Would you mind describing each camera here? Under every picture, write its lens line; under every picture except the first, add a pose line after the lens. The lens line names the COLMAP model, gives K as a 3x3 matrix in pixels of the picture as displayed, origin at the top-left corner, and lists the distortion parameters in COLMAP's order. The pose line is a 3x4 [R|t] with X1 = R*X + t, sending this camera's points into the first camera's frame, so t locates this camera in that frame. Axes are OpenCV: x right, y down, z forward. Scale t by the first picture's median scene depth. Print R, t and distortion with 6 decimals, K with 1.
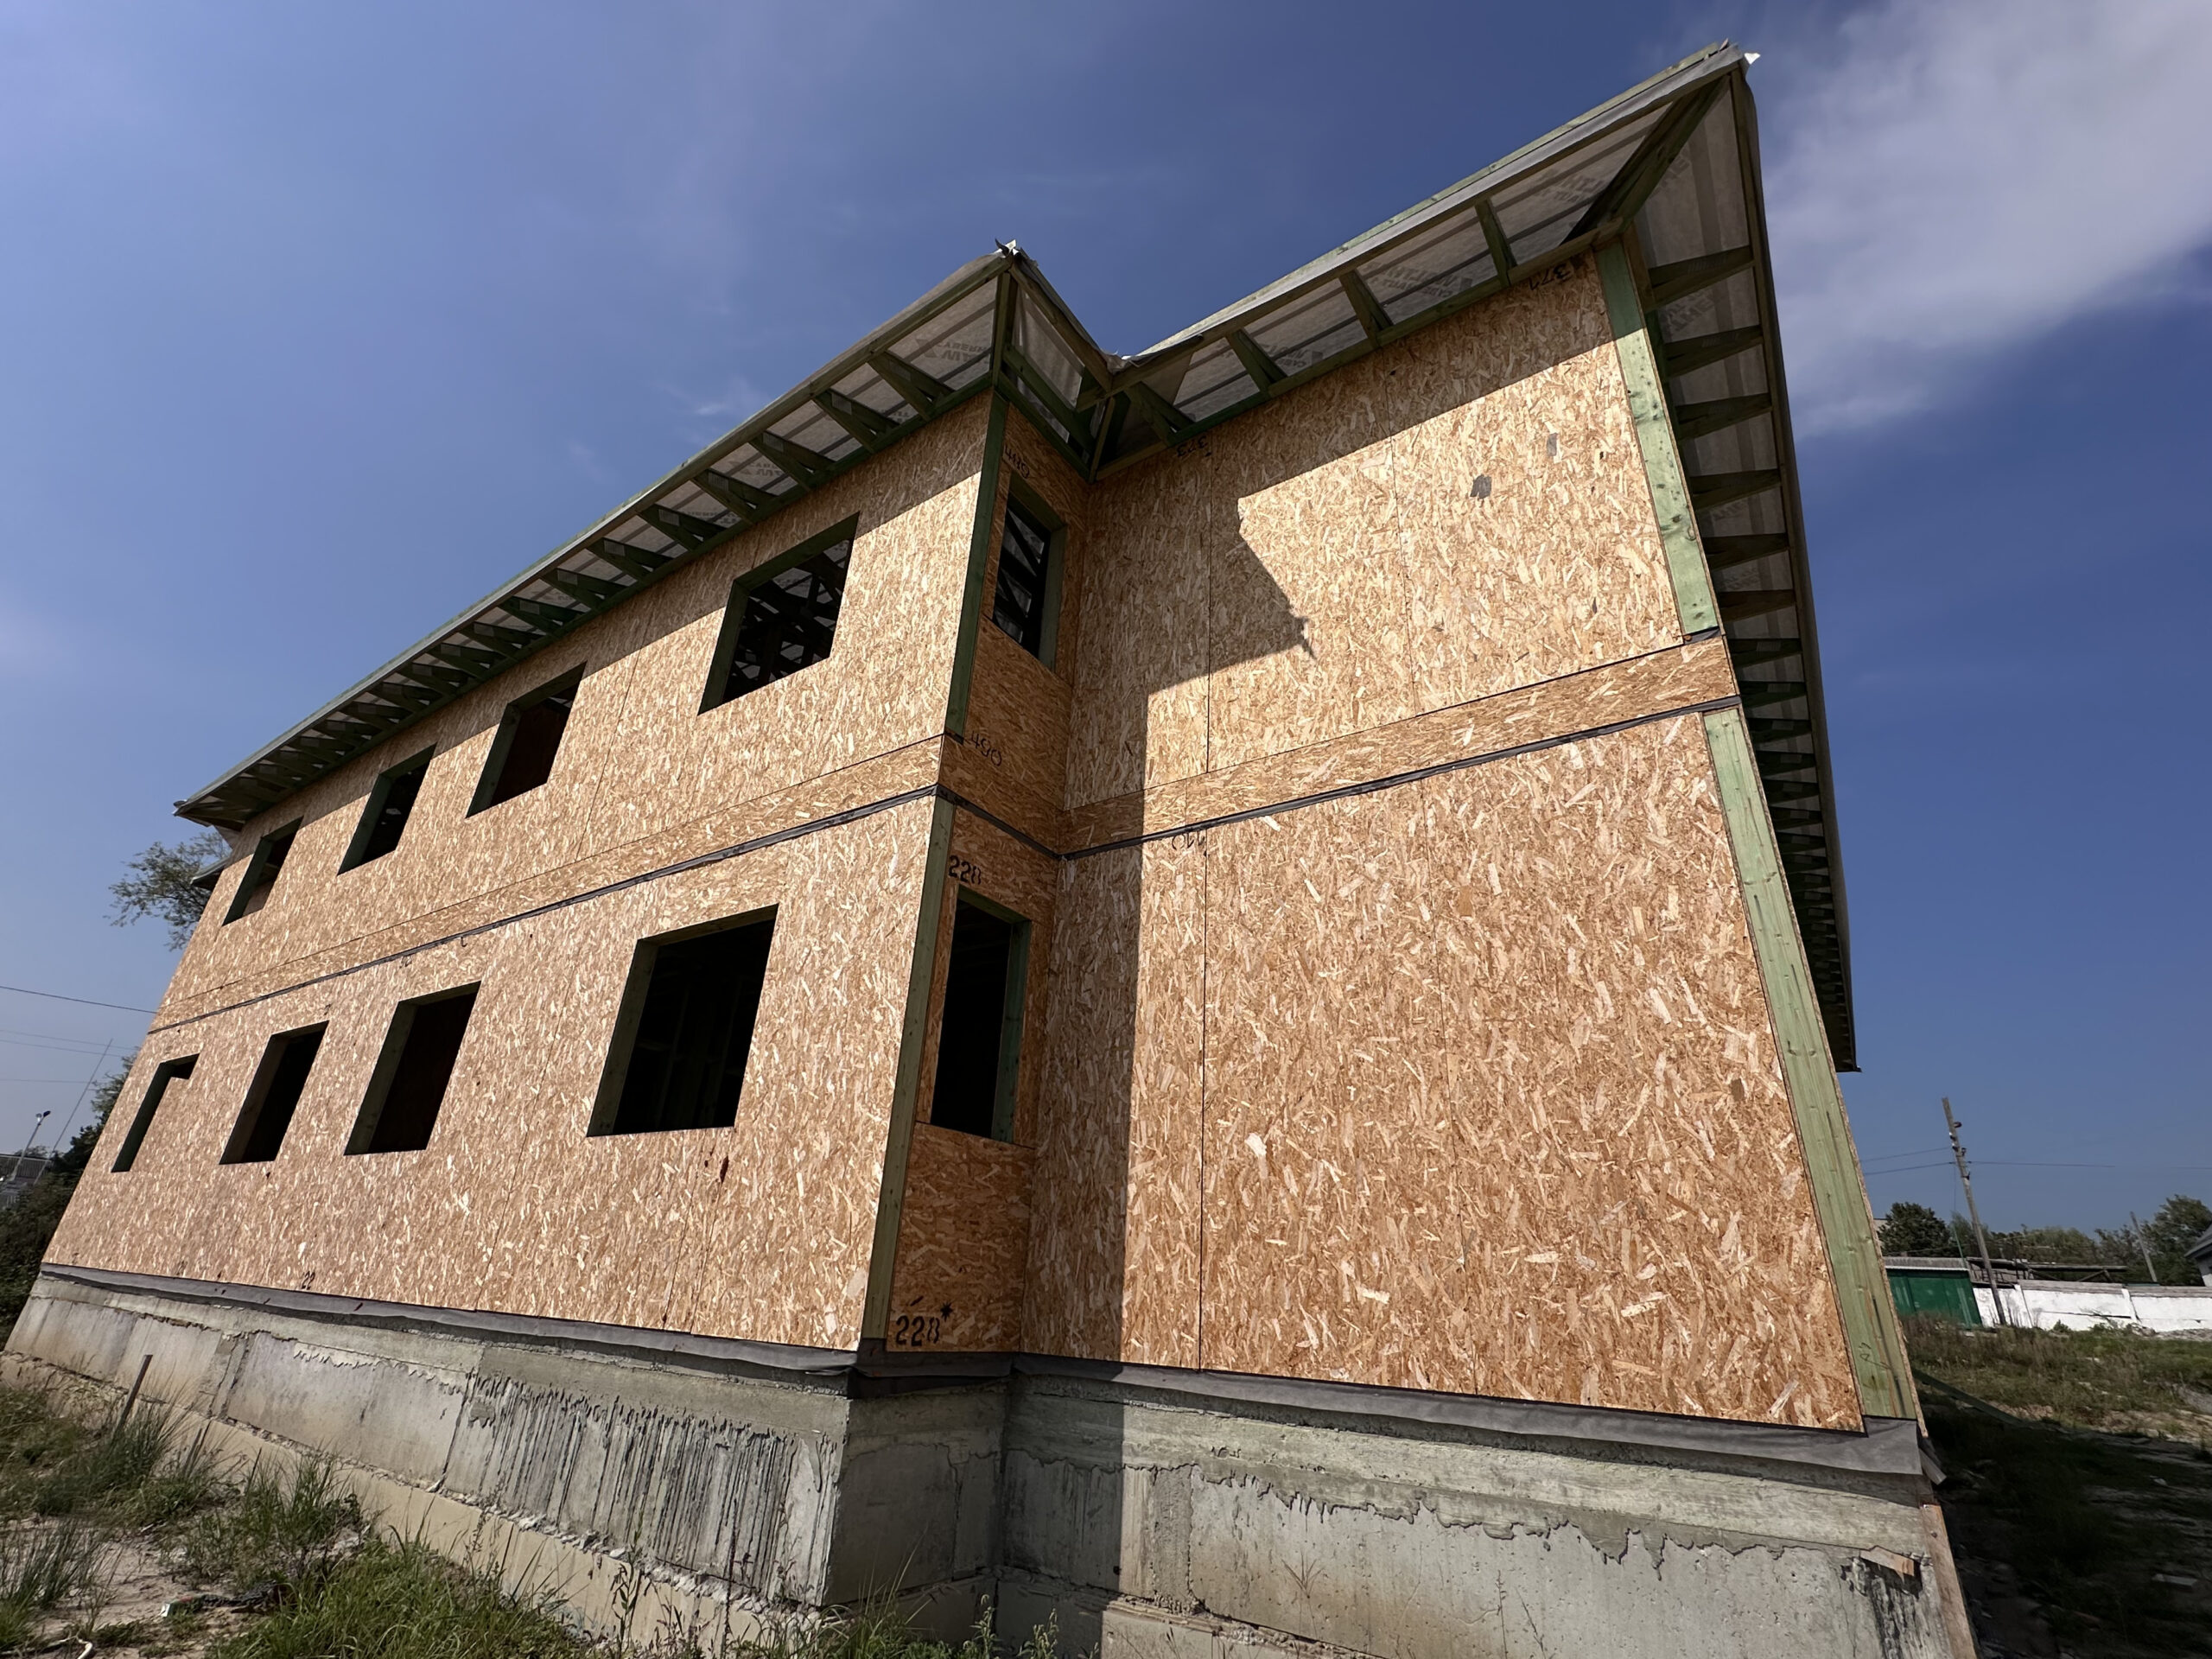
lens RADIAL K [[1001.5, 0, 1106.0], [0, 1001.5, 829.5], [0, 0, 1]] dist [0.003803, -0.000286]
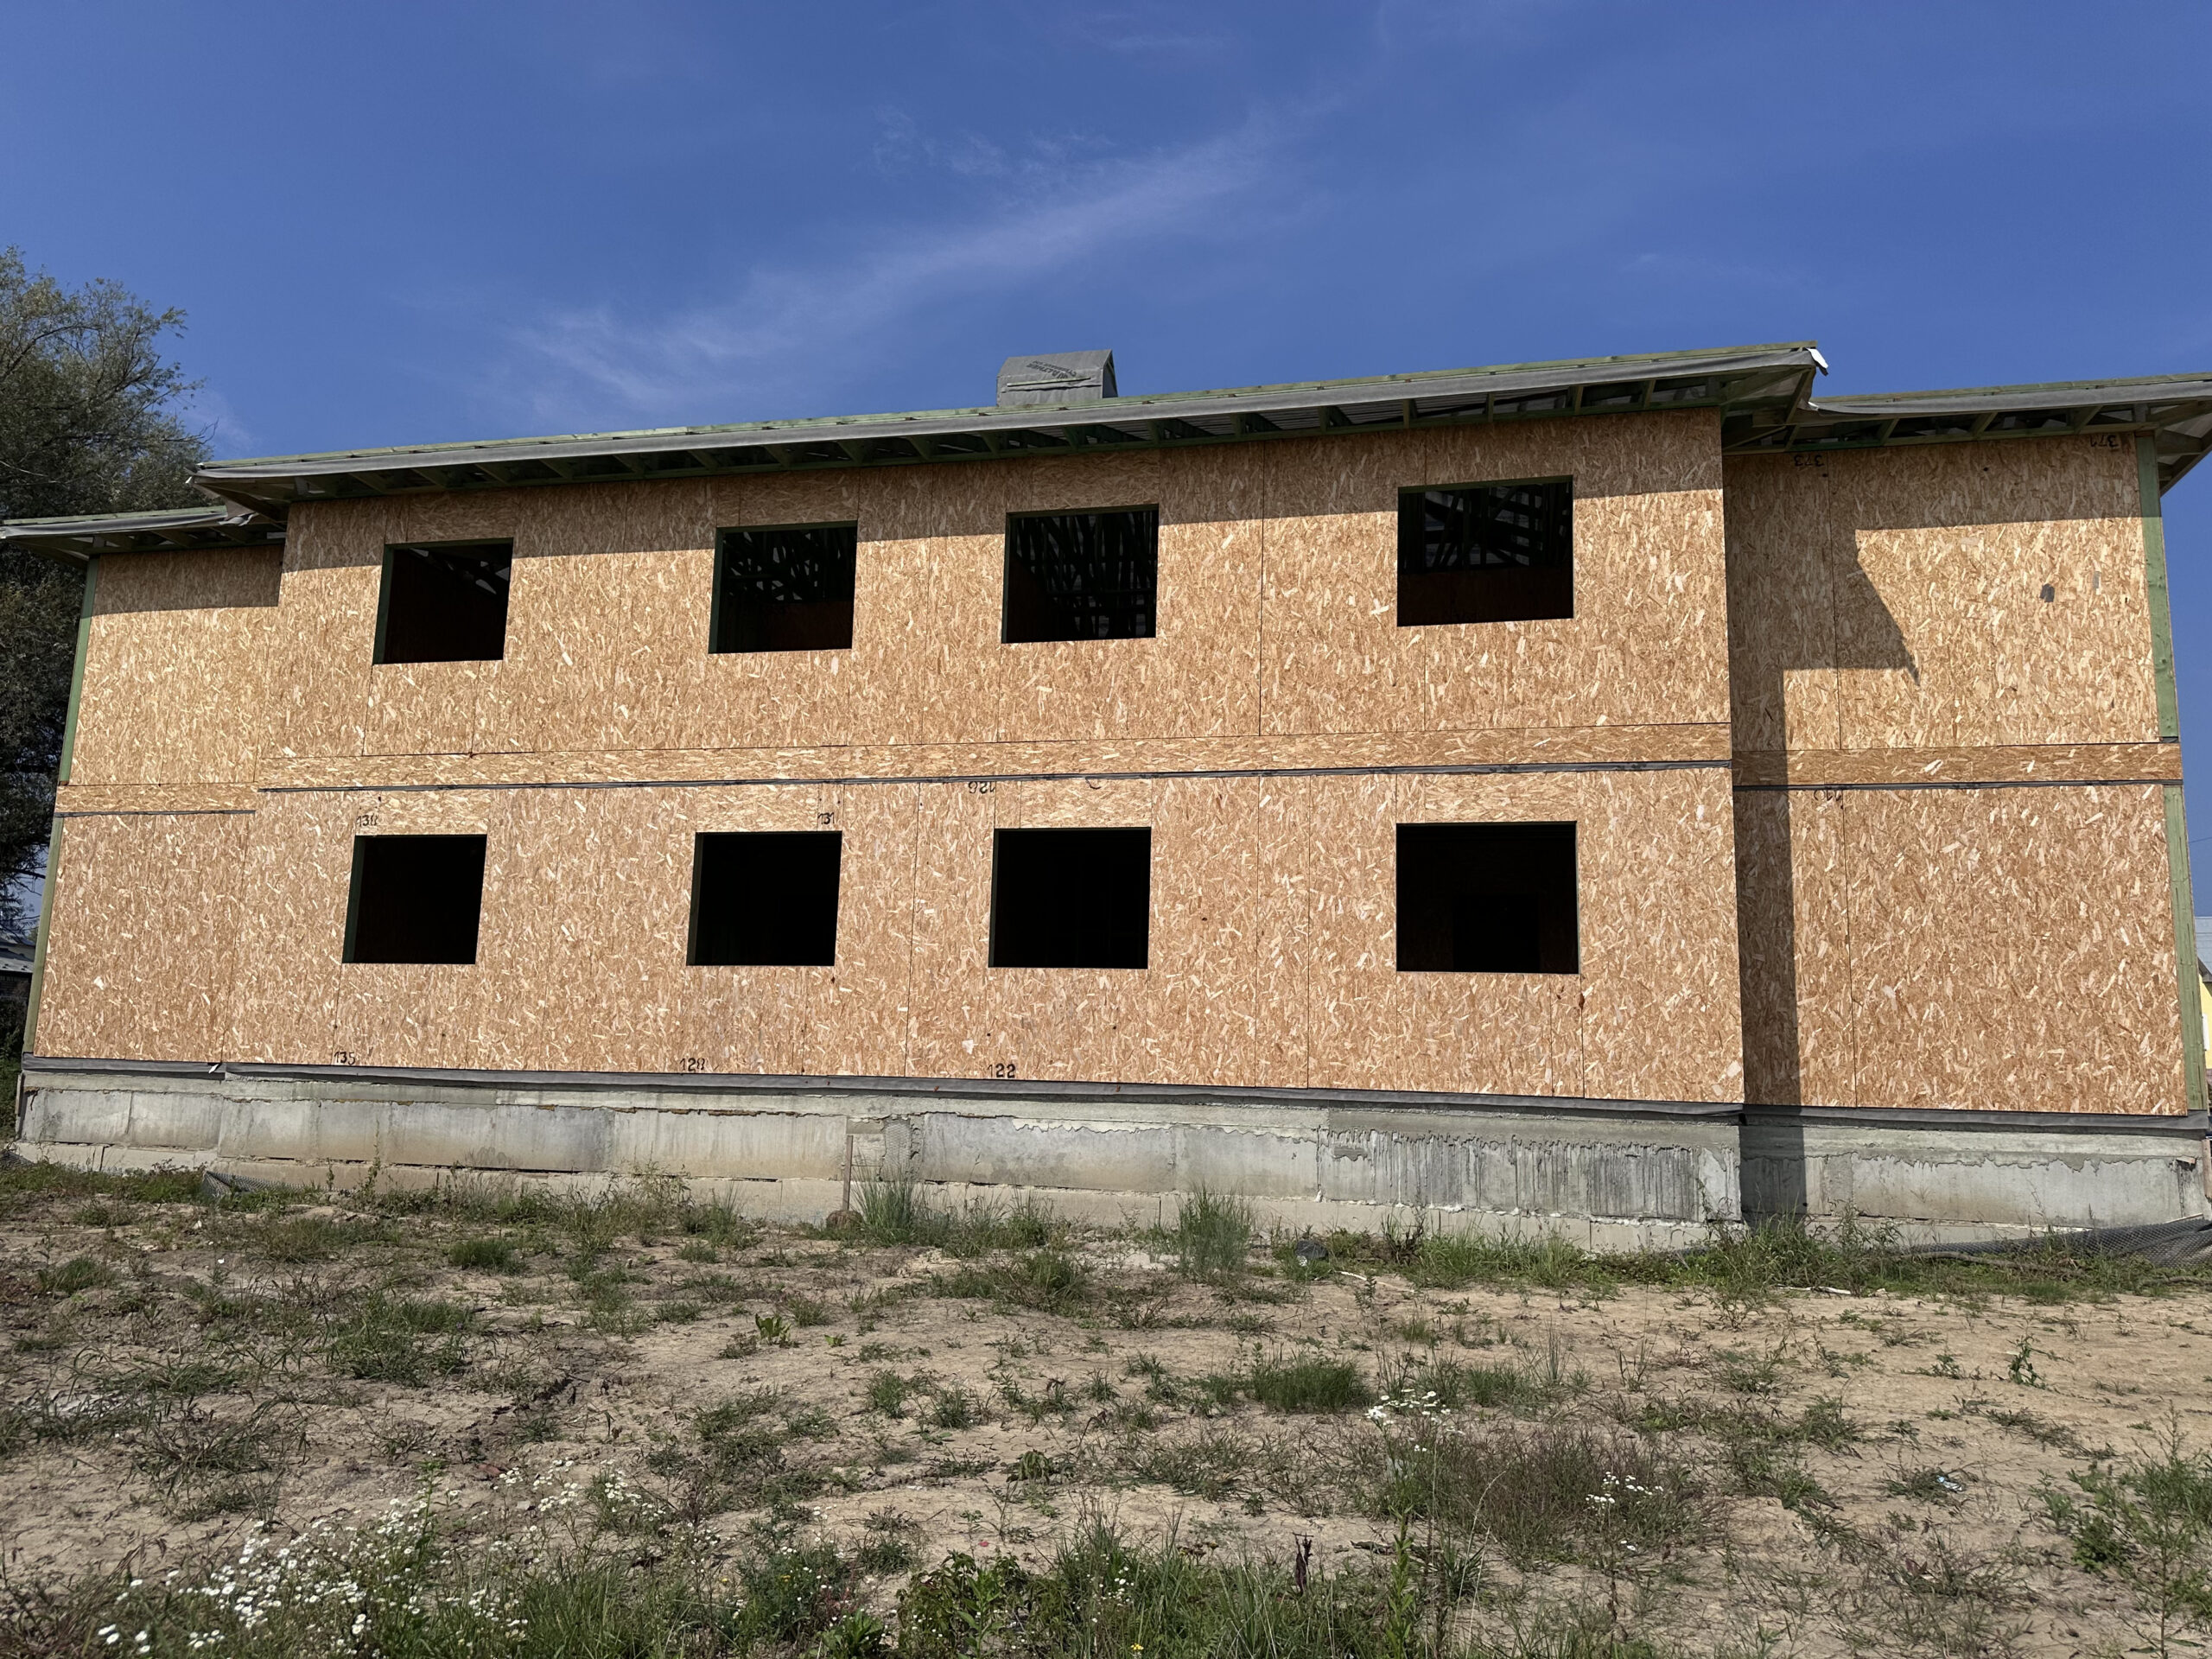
lens RADIAL K [[1549.9, 0, 1106.0], [0, 1549.9, 829.5], [0, 0, 1]] dist [0.055417, -0.069679]
pose [[0.926817, 0.032543, 0.374101, -2.198687], [-0.140458, 0.953966, 0.264992, -0.501783], [-0.348256, -0.298144, 0.888722, -0.897530]]
